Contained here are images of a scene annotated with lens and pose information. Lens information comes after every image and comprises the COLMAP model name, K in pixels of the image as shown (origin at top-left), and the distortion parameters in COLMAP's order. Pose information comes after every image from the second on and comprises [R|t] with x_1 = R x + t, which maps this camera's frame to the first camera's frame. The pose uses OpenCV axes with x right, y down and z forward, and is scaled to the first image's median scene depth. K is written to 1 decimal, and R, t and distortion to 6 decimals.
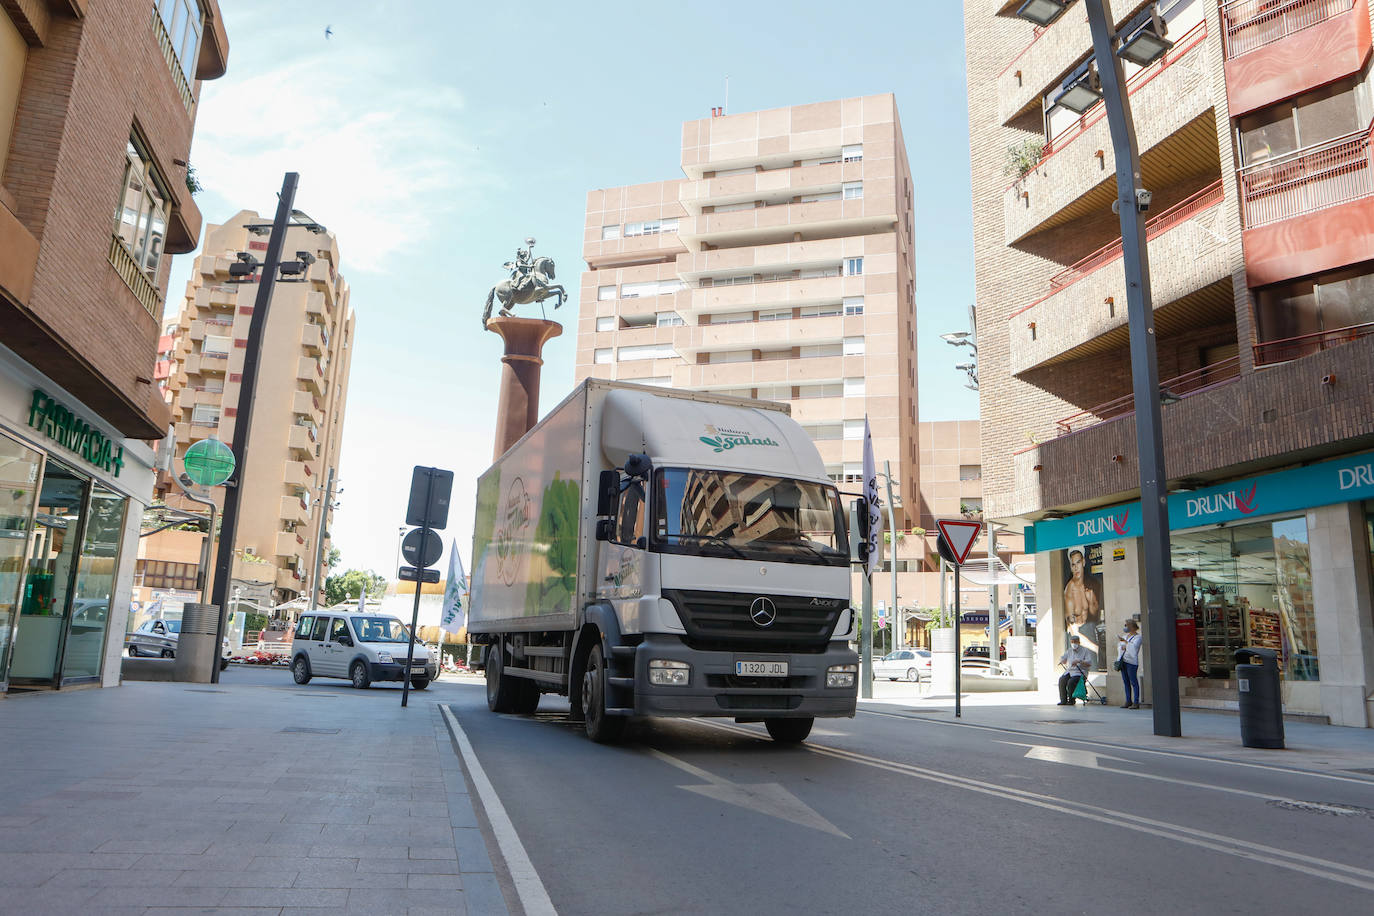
lens RADIAL K [[966.1, 0, 694.0], [0, 966.1, 457.2], [0, 0, 1]] dist [-0.106690, 0.085576]
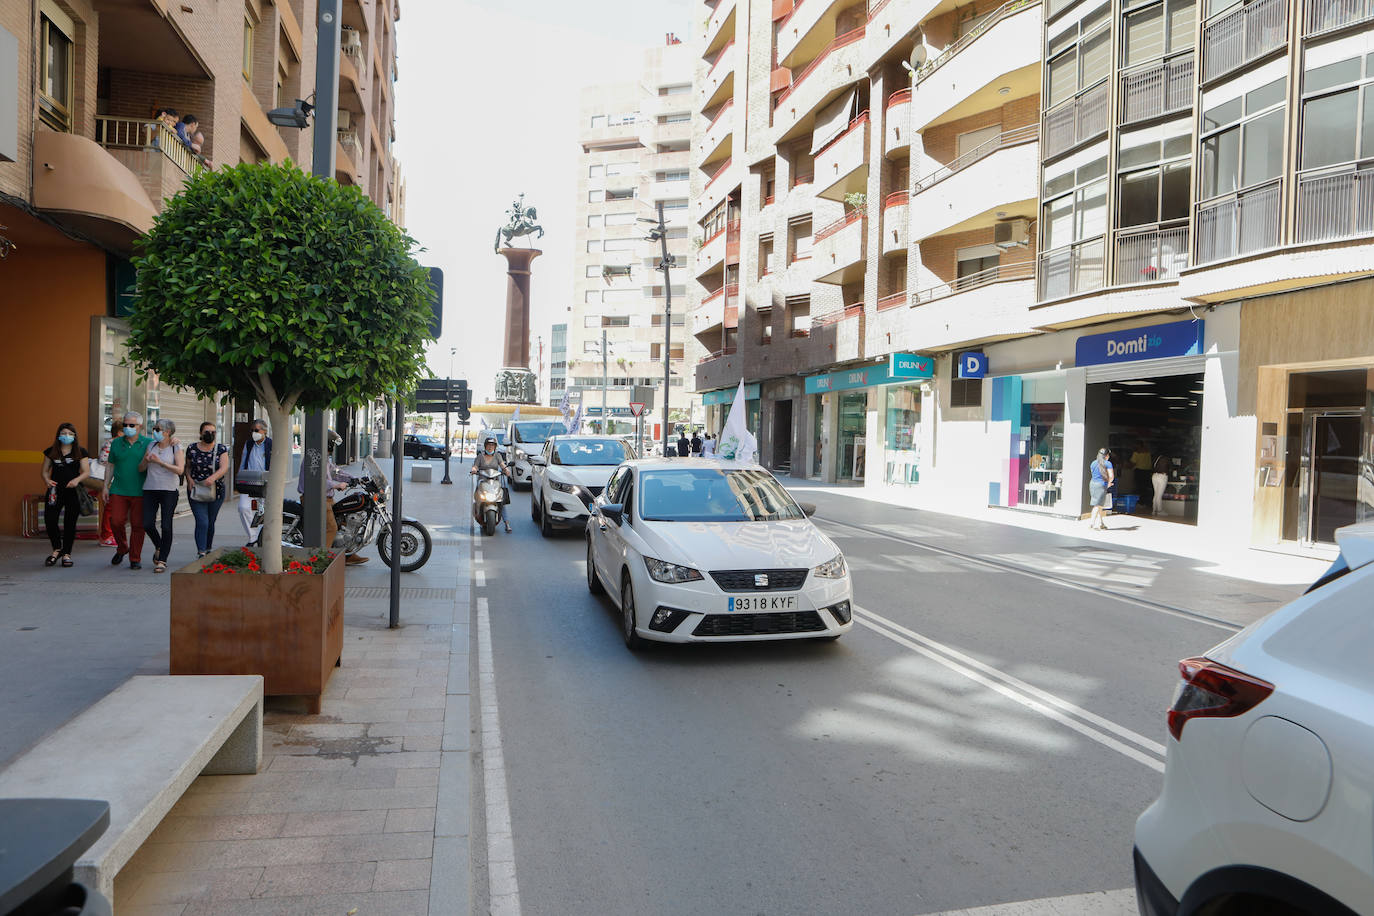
lens RADIAL K [[966.1, 0, 694.0], [0, 966.1, 457.2], [0, 0, 1]] dist [-0.106690, 0.085576]
pose [[0.998696, -0.004798, -0.050818, 0.142367], [0.015936, 0.975117, 0.221119, -0.101994], [0.048493, -0.221641, 0.973922, -0.467118]]
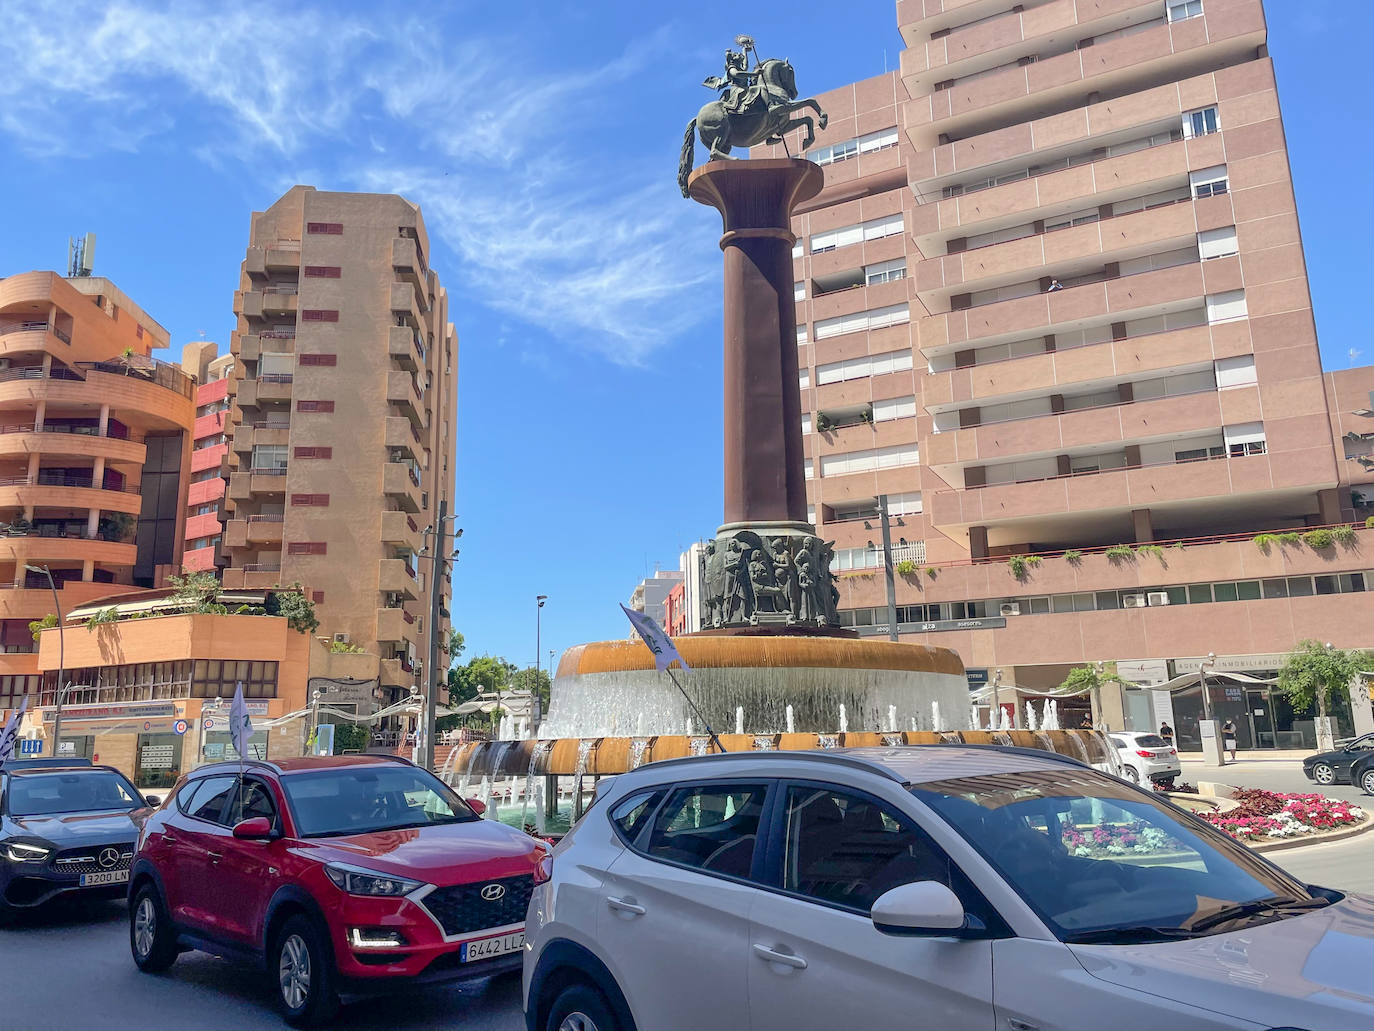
lens RADIAL K [[1050.0, 0, 682.4], [0, 1050.0, 509.7], [0, 0, 1]] dist [0.046930, -0.002715]
pose [[0.986369, -0.086466, -0.140000, -0.100593], [0.085203, 0.996251, -0.015004, 0.039890], [0.140772, 0.002871, 0.990038, 0.263814]]
